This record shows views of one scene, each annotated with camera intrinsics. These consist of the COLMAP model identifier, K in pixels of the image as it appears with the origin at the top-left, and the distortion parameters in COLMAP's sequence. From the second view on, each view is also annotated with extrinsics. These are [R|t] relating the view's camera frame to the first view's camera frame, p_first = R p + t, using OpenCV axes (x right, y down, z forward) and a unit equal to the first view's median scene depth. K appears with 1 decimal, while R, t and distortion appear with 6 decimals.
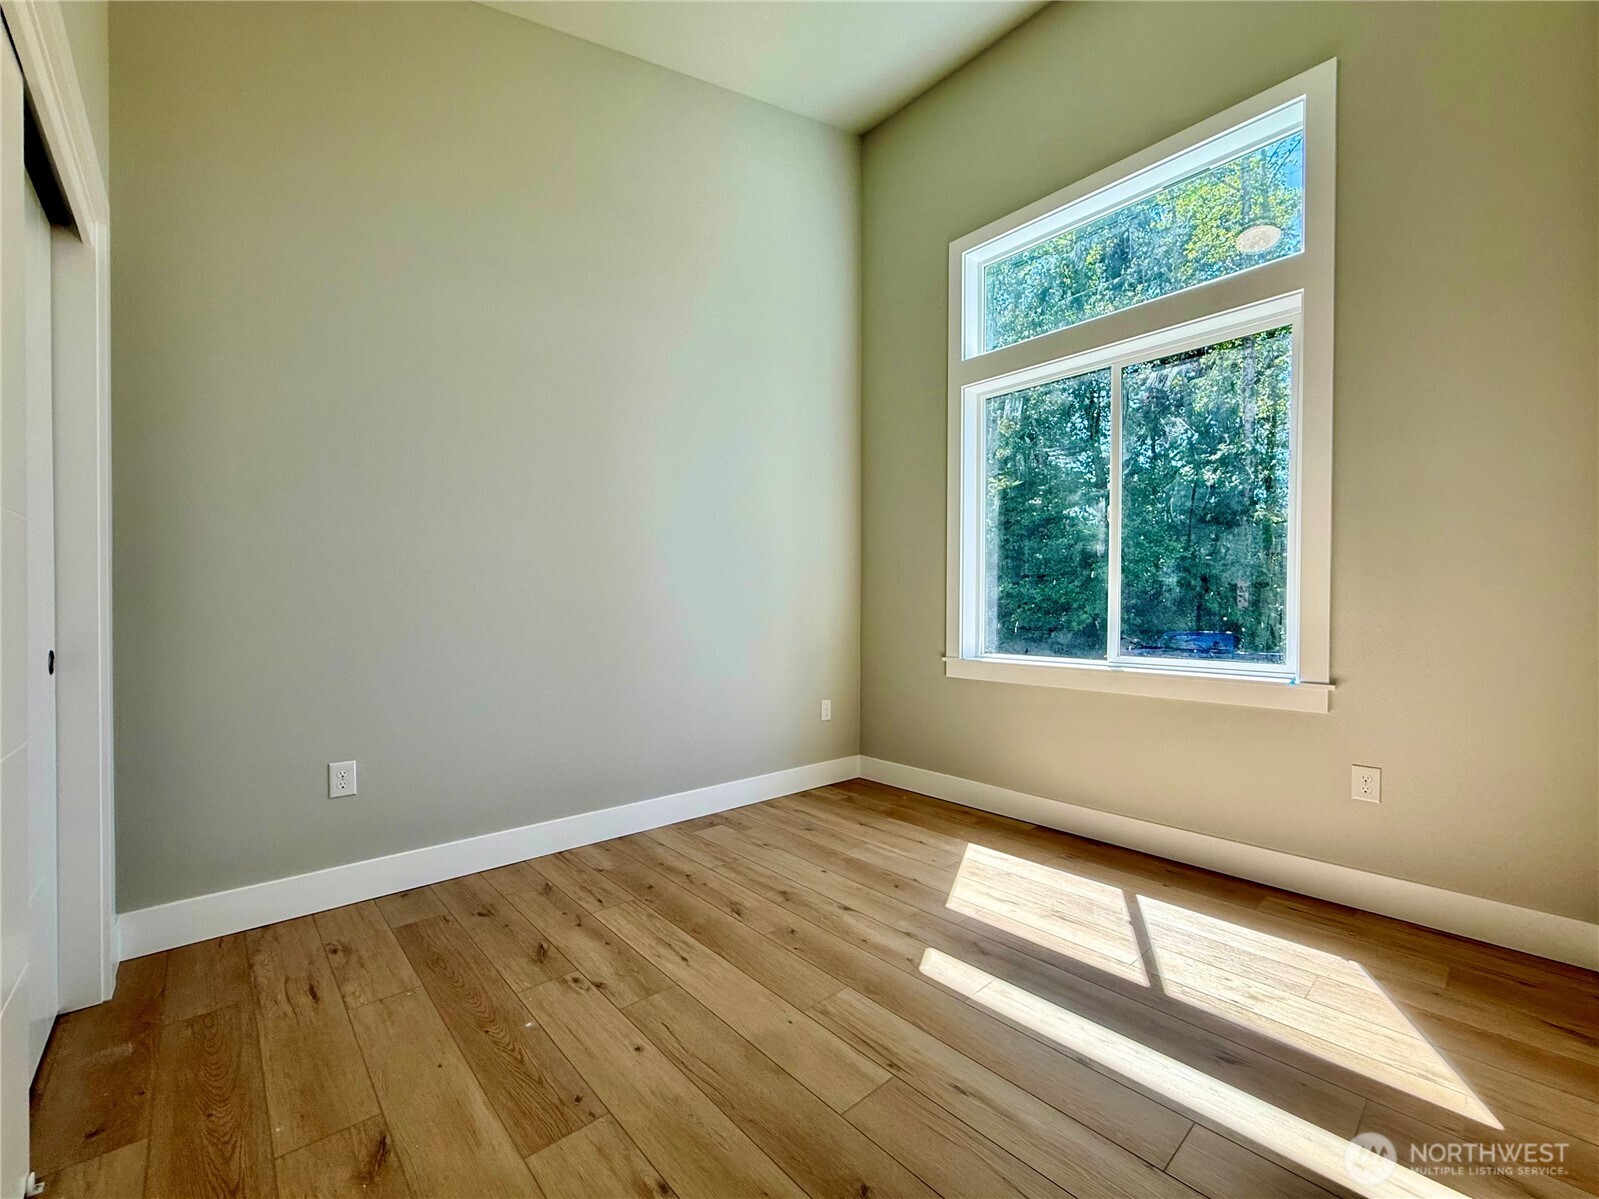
lens RADIAL K [[640.6, 0, 791.0], [0, 640.6, 597.4], [0, 0, 1]] dist [-0.000282, 0.000111]
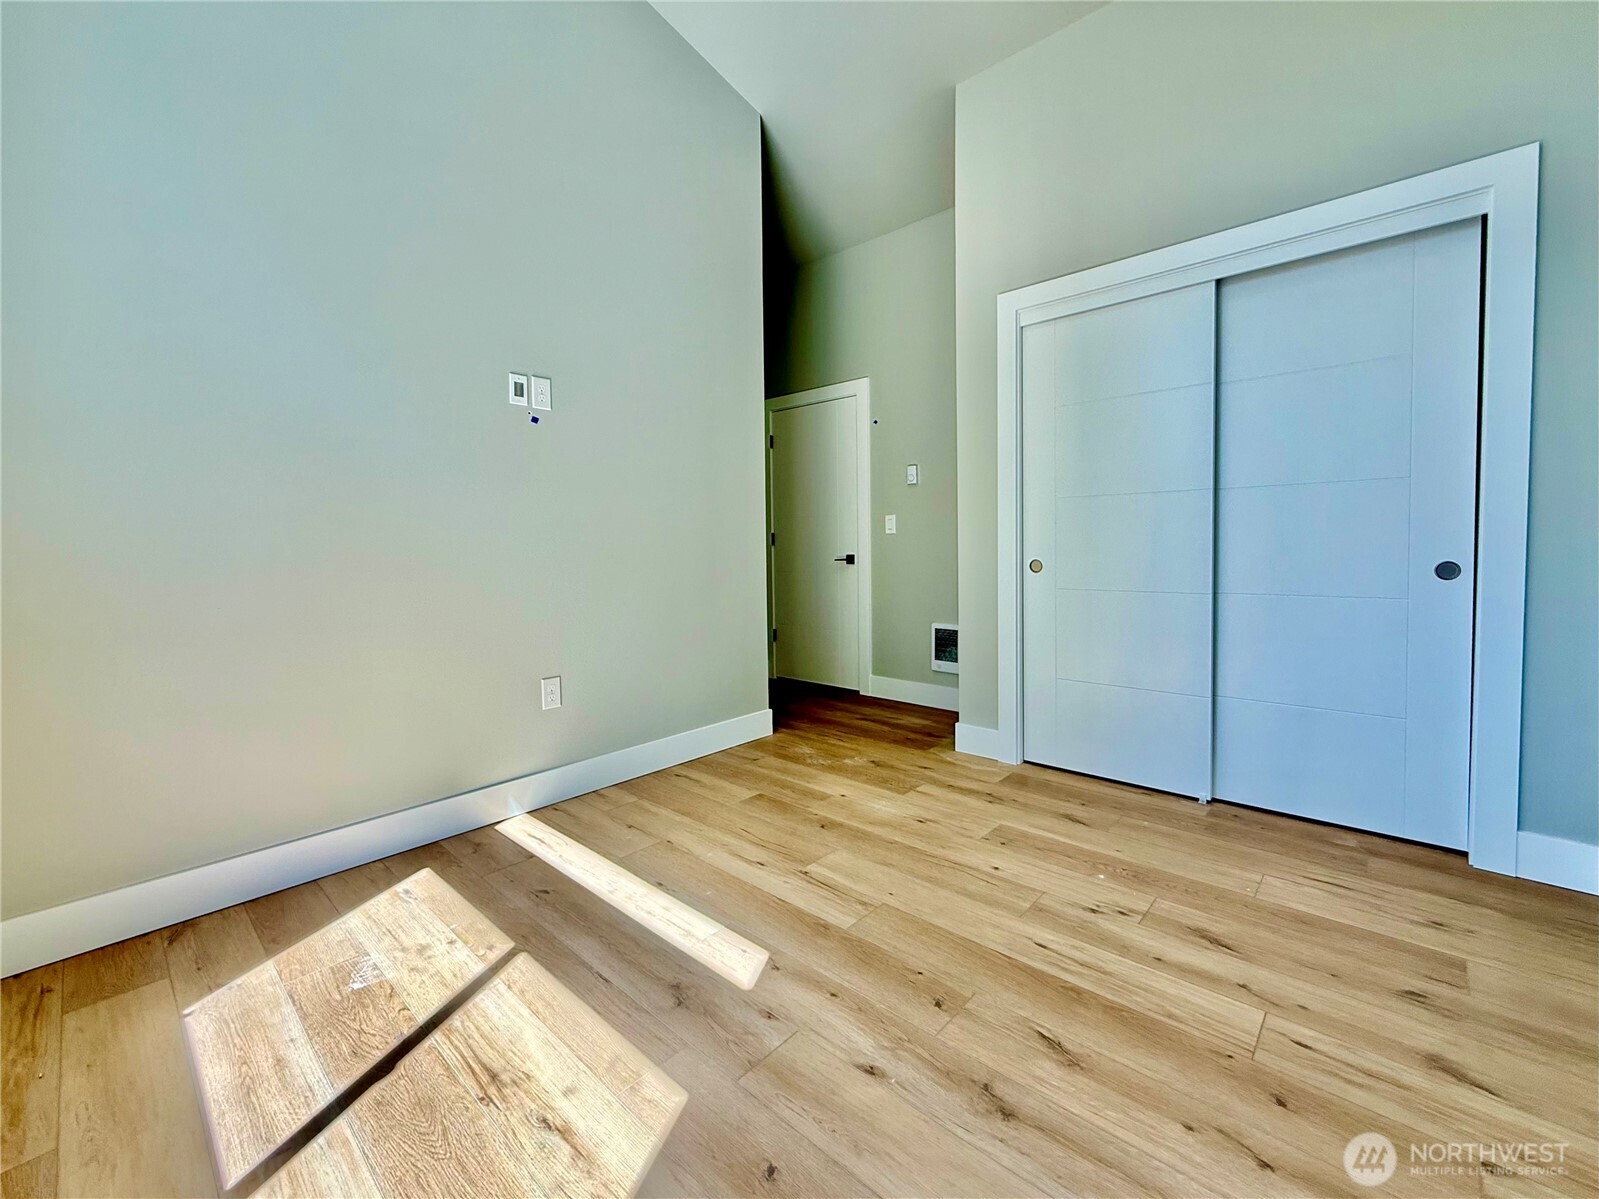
lens RADIAL K [[640.6, 0, 791.0], [0, 640.6, 597.4], [0, 0, 1]] dist [-0.000282, 0.000111]
pose [[-0.995416, 0.017965, -0.093935, 0.246908], [0.011392, 0.997478, 0.070051, 0.043742], [0.094956, 0.068660, -0.993111, 1.866534]]
